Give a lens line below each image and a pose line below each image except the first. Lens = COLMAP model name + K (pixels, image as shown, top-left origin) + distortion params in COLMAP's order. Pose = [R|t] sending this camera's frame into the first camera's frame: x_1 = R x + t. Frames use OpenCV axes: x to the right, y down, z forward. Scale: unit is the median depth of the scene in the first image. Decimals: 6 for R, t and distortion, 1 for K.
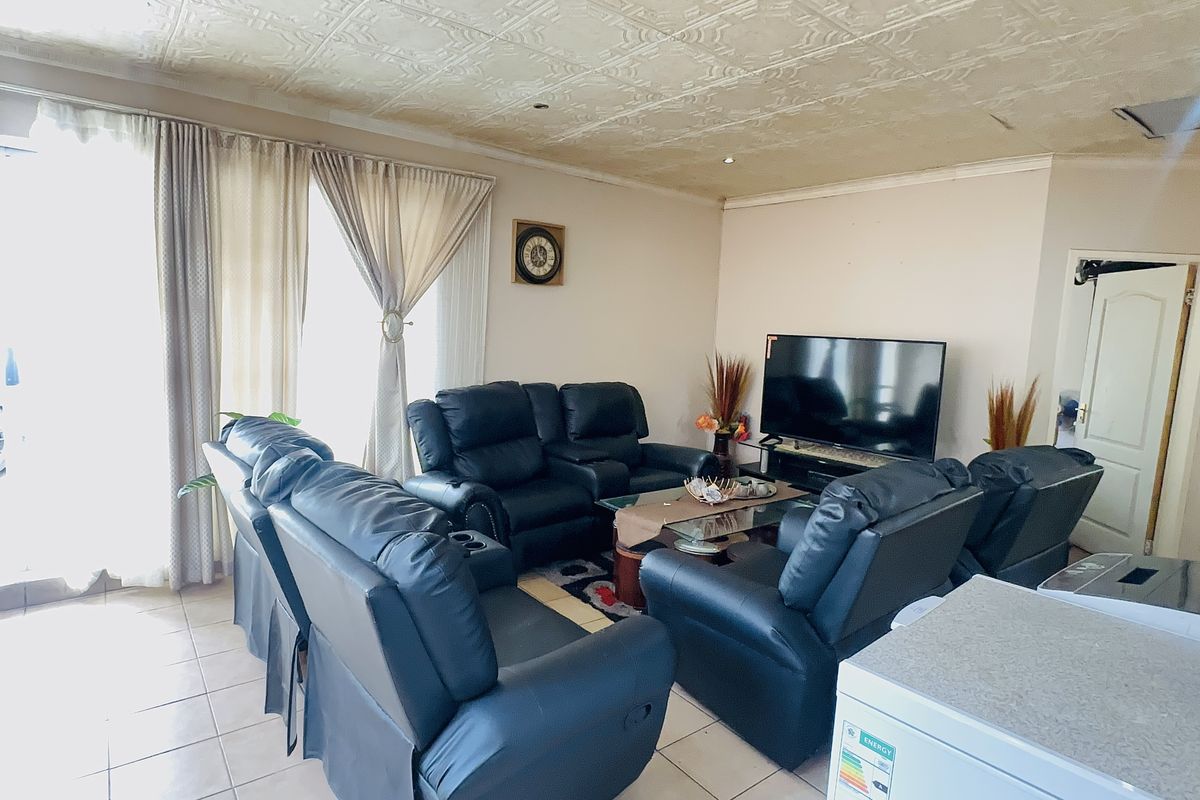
lens RADIAL K [[644.6, 0, 600.0], [0, 644.6, 400.0], [0, 0, 1]] dist [-0.016426, 0.000292]
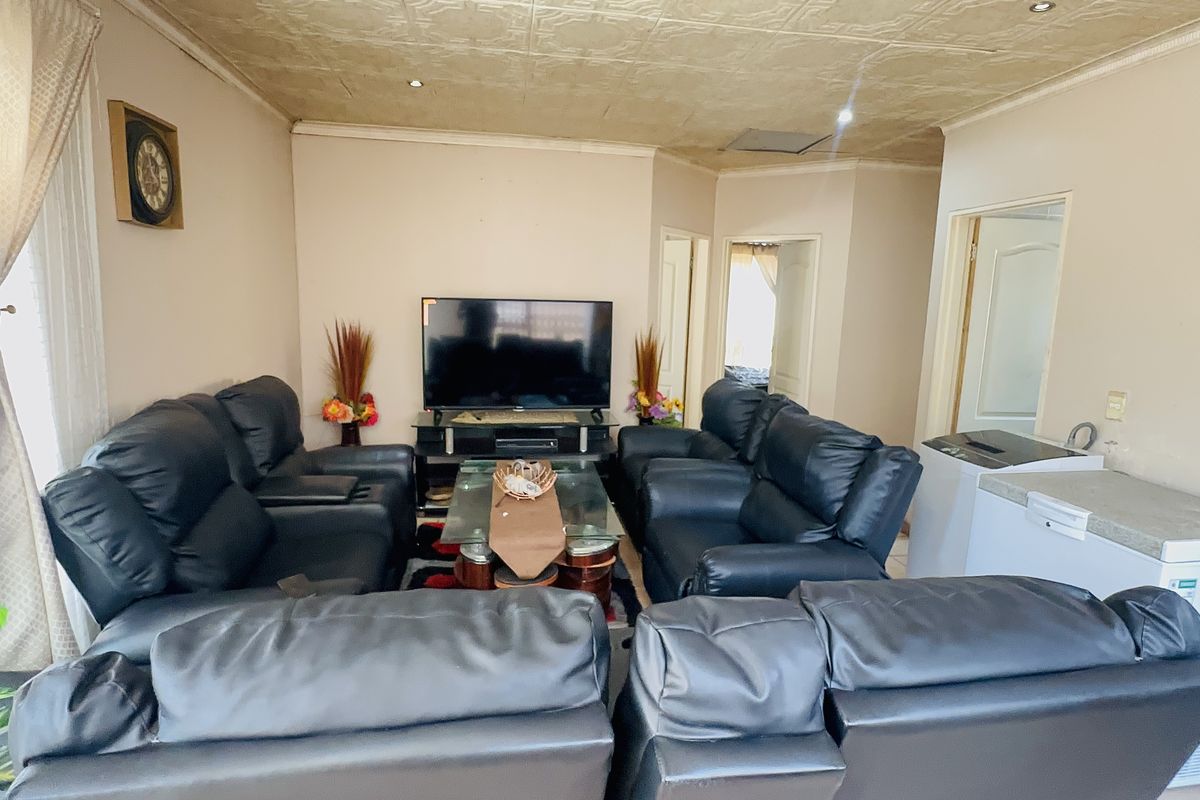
lens RADIAL K [[644.6, 0, 600.0], [0, 644.6, 400.0], [0, 0, 1]] dist [-0.016426, 0.000292]
pose [[0.505198, -0.168624, 0.846369, -0.417915], [0.094275, 0.985639, 0.140098, -0.071704], [-0.857839, 0.009014, 0.513840, 0.385316]]
